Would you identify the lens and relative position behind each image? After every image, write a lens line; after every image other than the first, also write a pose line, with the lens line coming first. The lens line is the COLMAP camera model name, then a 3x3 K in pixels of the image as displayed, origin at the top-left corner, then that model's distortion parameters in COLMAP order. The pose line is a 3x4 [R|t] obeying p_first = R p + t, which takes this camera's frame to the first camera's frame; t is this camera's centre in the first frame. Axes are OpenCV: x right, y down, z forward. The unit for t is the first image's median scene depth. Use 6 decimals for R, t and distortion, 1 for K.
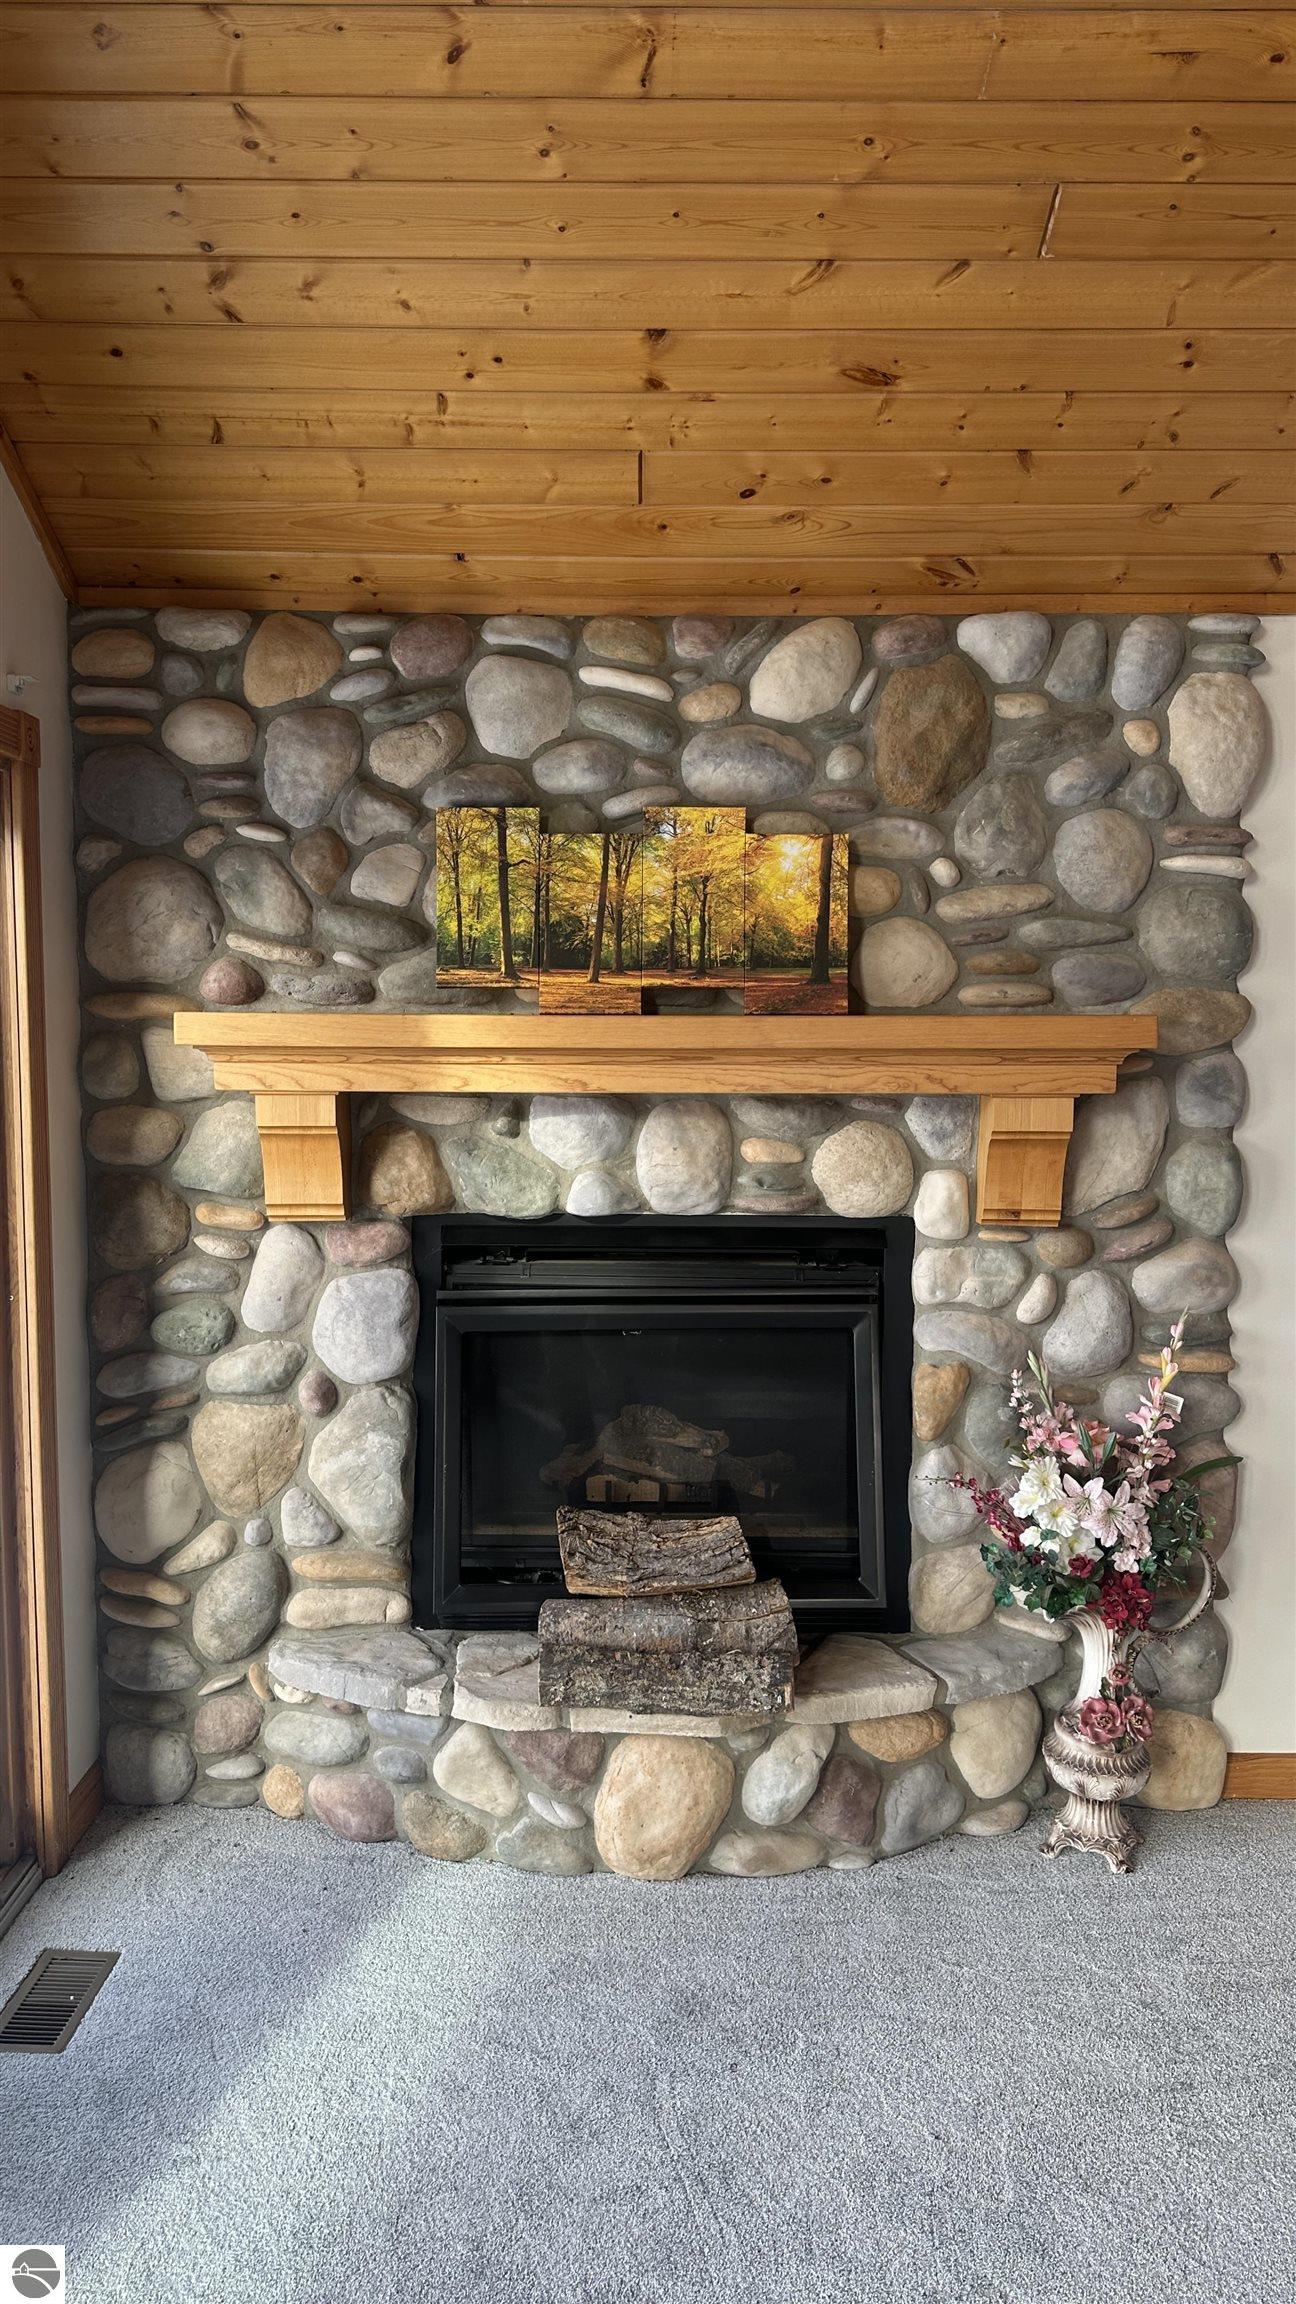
lens RADIAL K [[1636.2, 0, 638.2], [0, 1636.2, 1135.4], [0, 0, 1]] dist [0.073949, -0.066489]
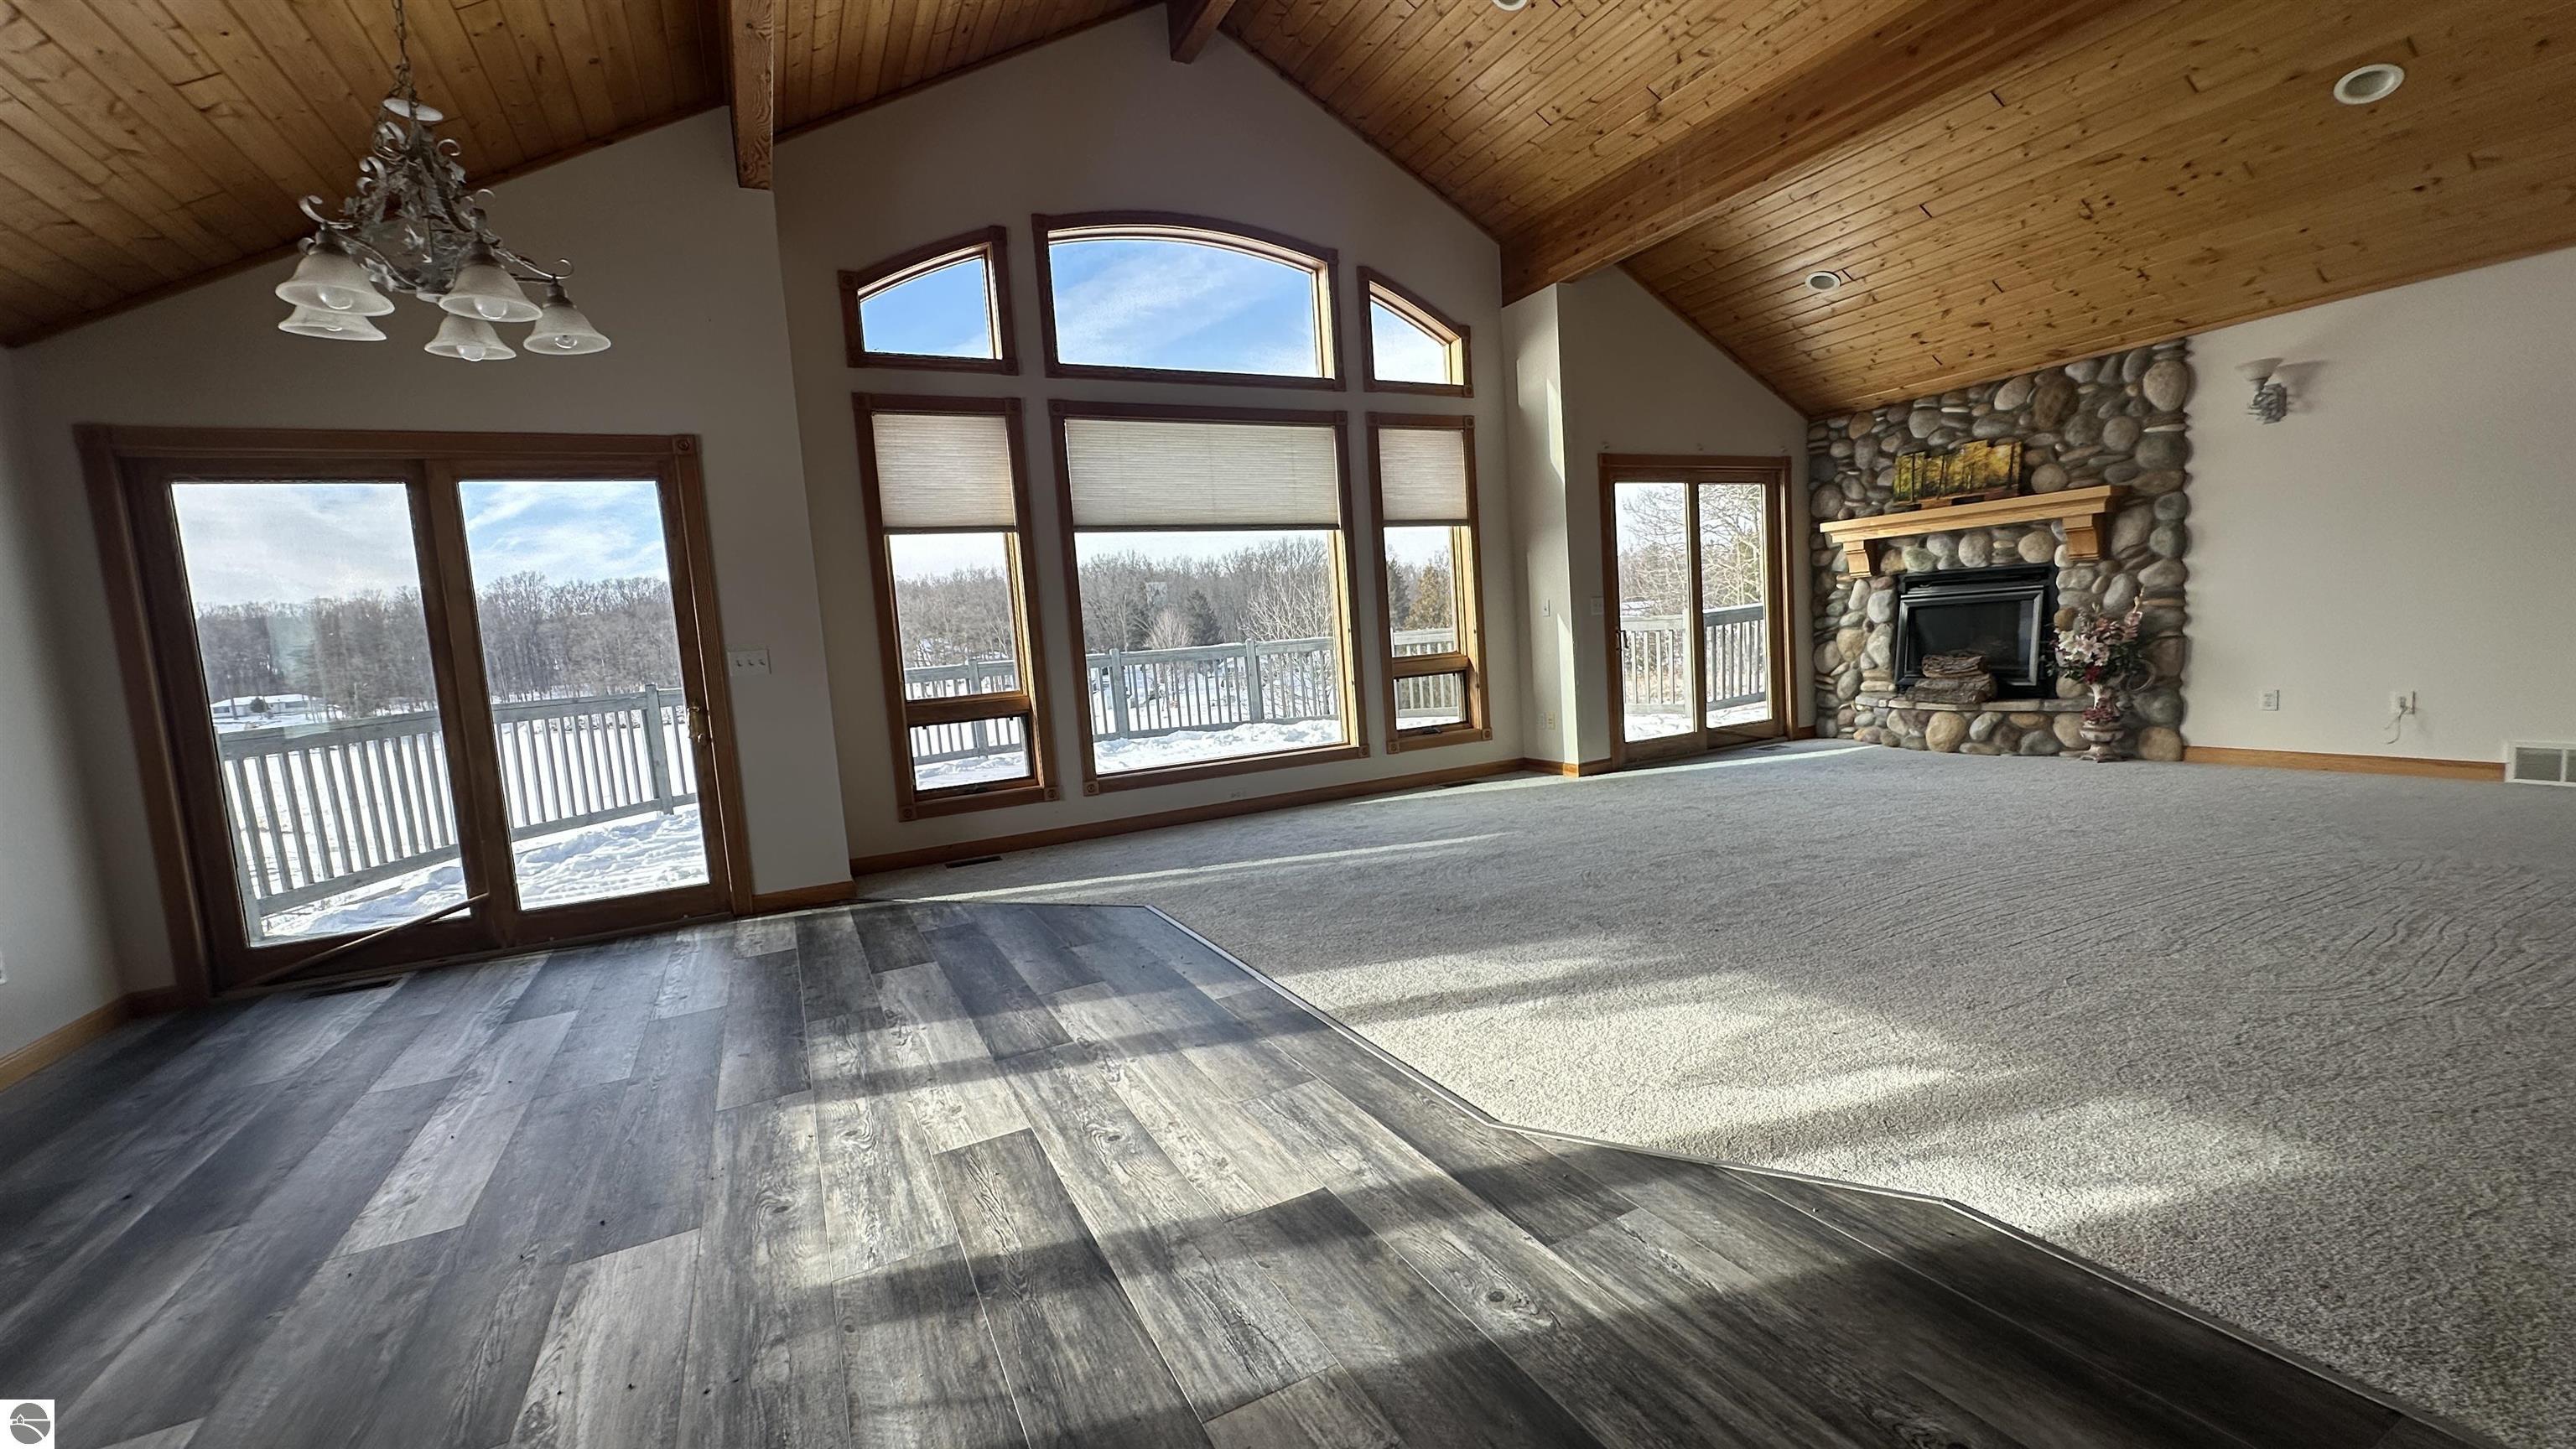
lens RADIAL K [[1026.4, 0, 1282.2], [0, 1026.4, 728.9], [0, 0, 1]] dist [-0.001211, 0.000921]
pose [[0.454882, 0.050625, -0.889112, 1.276895], [-0.001999, 0.998438, 0.055828, 0.268412], [0.890550, -0.023618, 0.454273, -1.219500]]
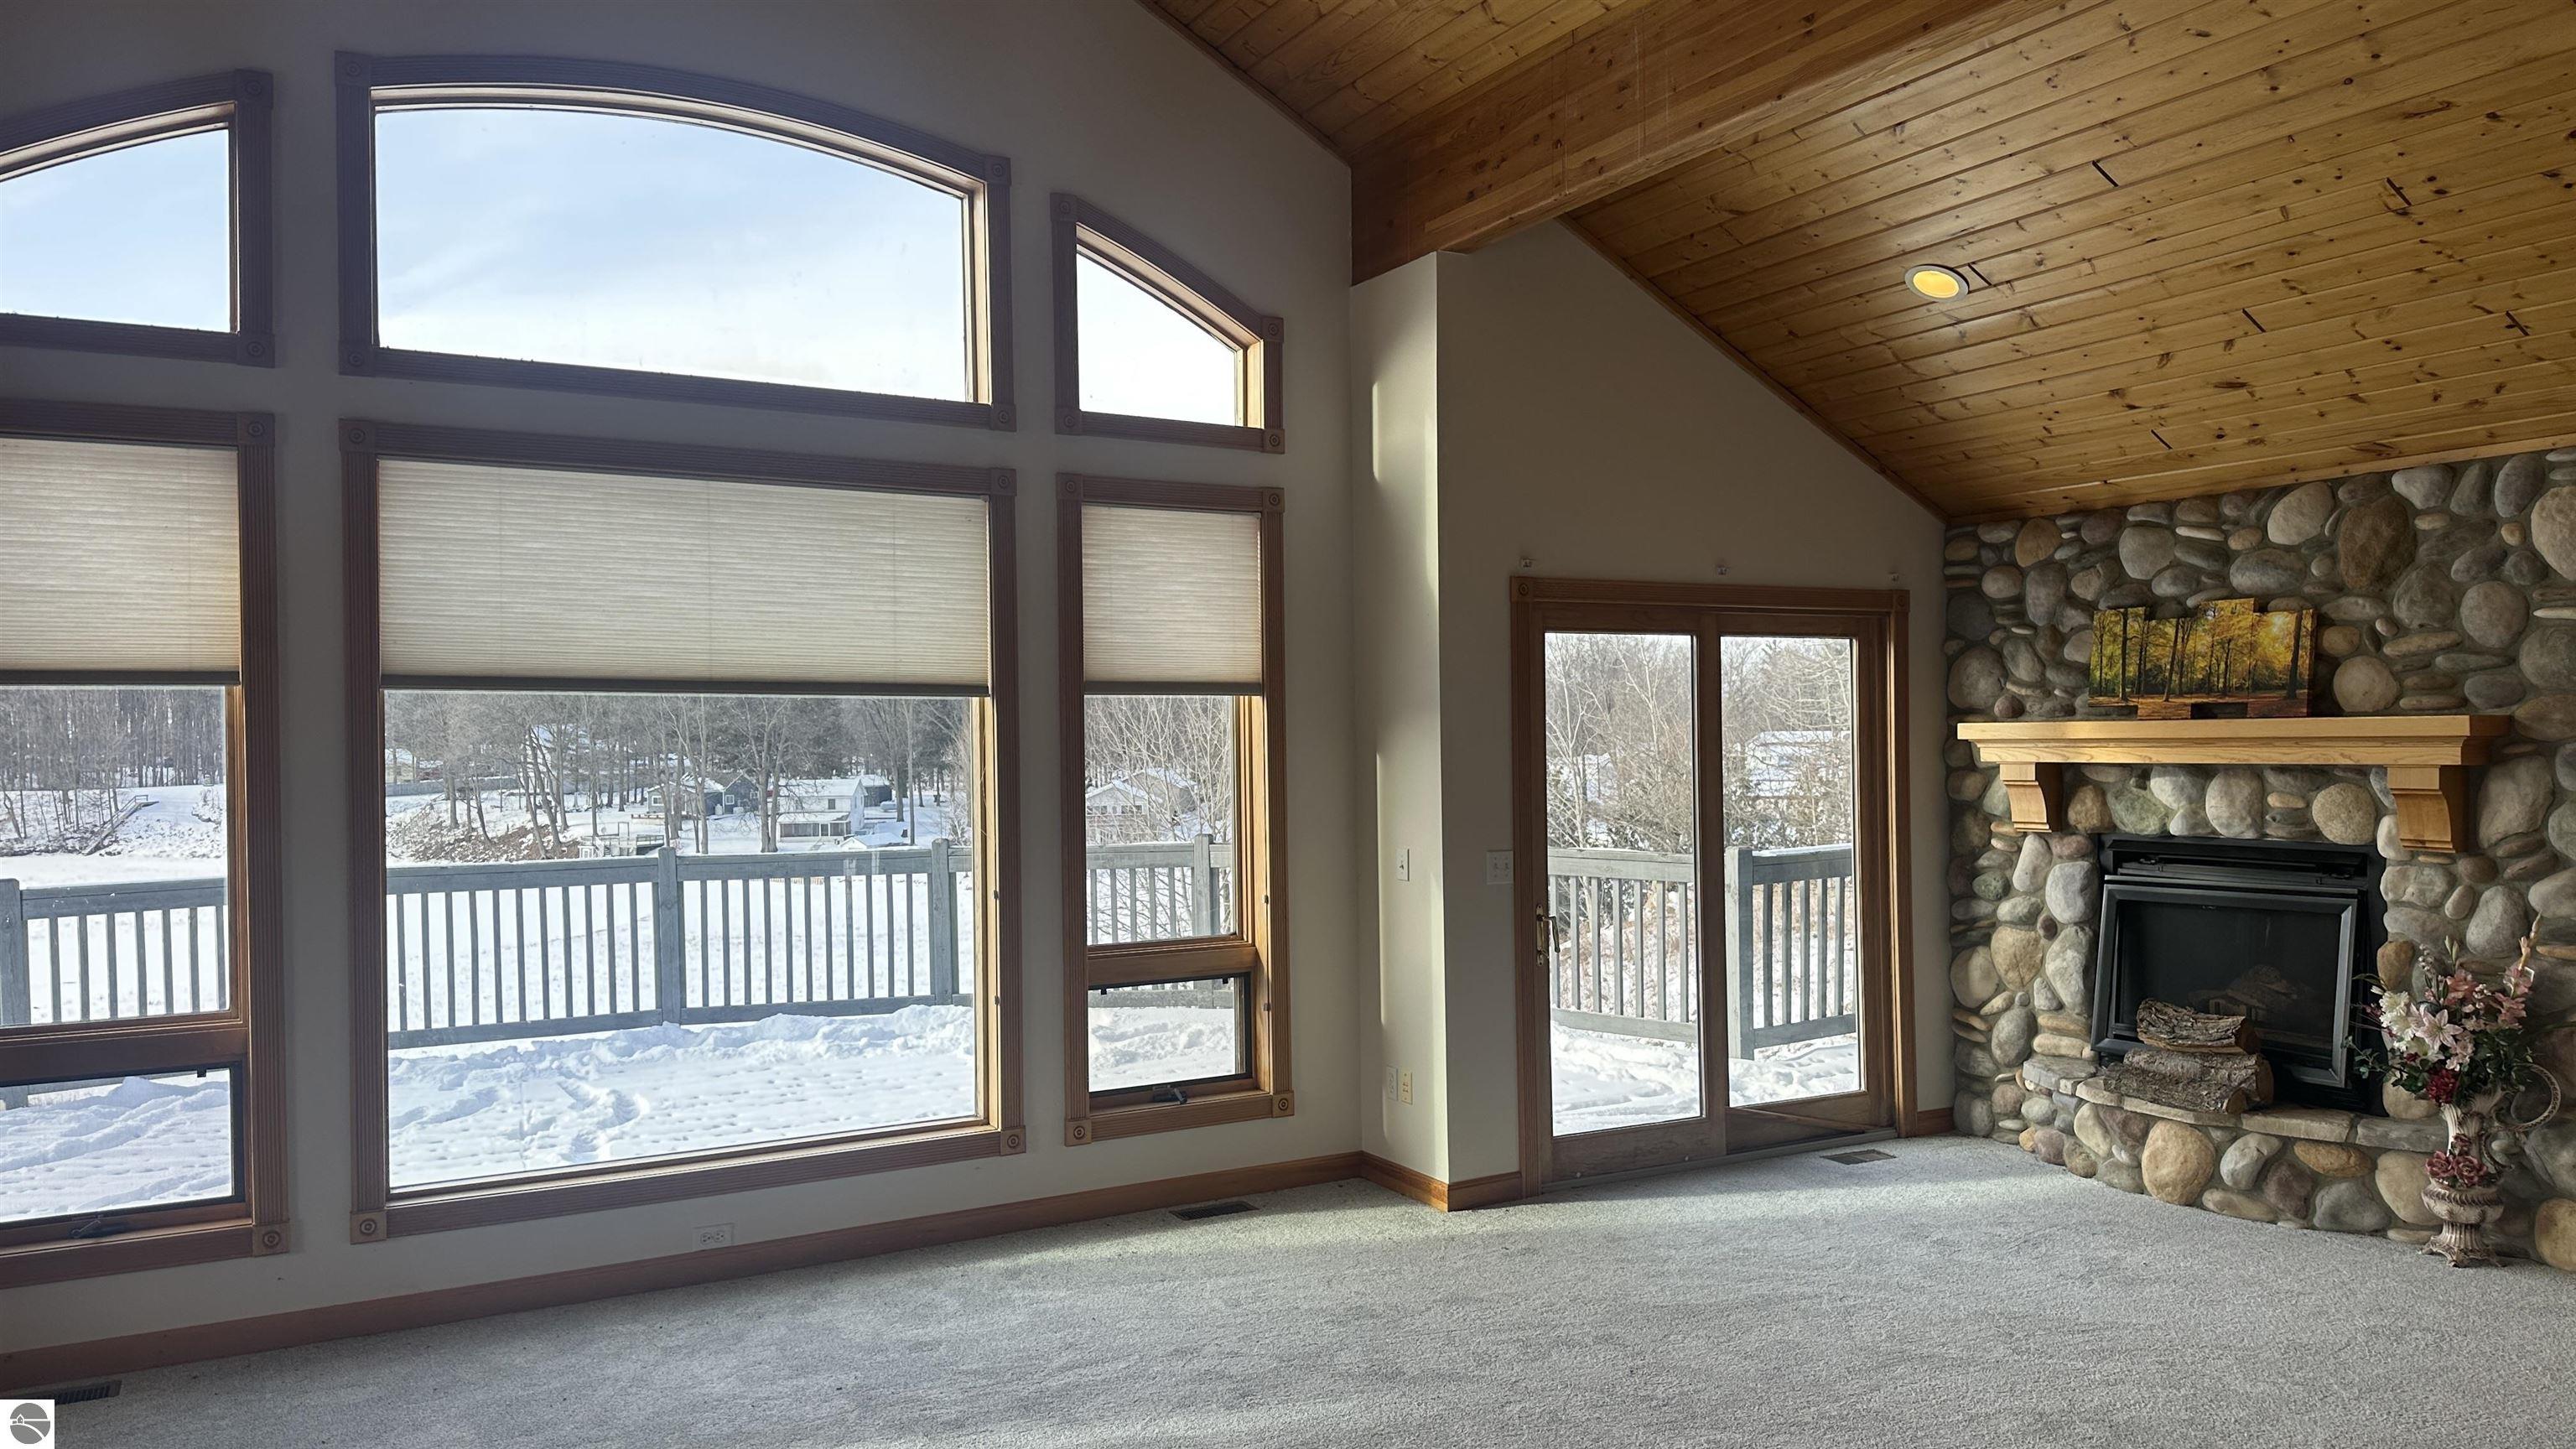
lens RADIAL K [[1829.4, 0, 1274.7], [0, 1829.4, 750.1], [0, 0, 1]] dist [0.073949, -0.066489]
pose [[0.489398, -0.003538, -0.872054, 1.241167], [-0.059184, 0.997551, -0.037261, 0.090584], [0.870050, 0.069847, 0.487990, -0.821189]]
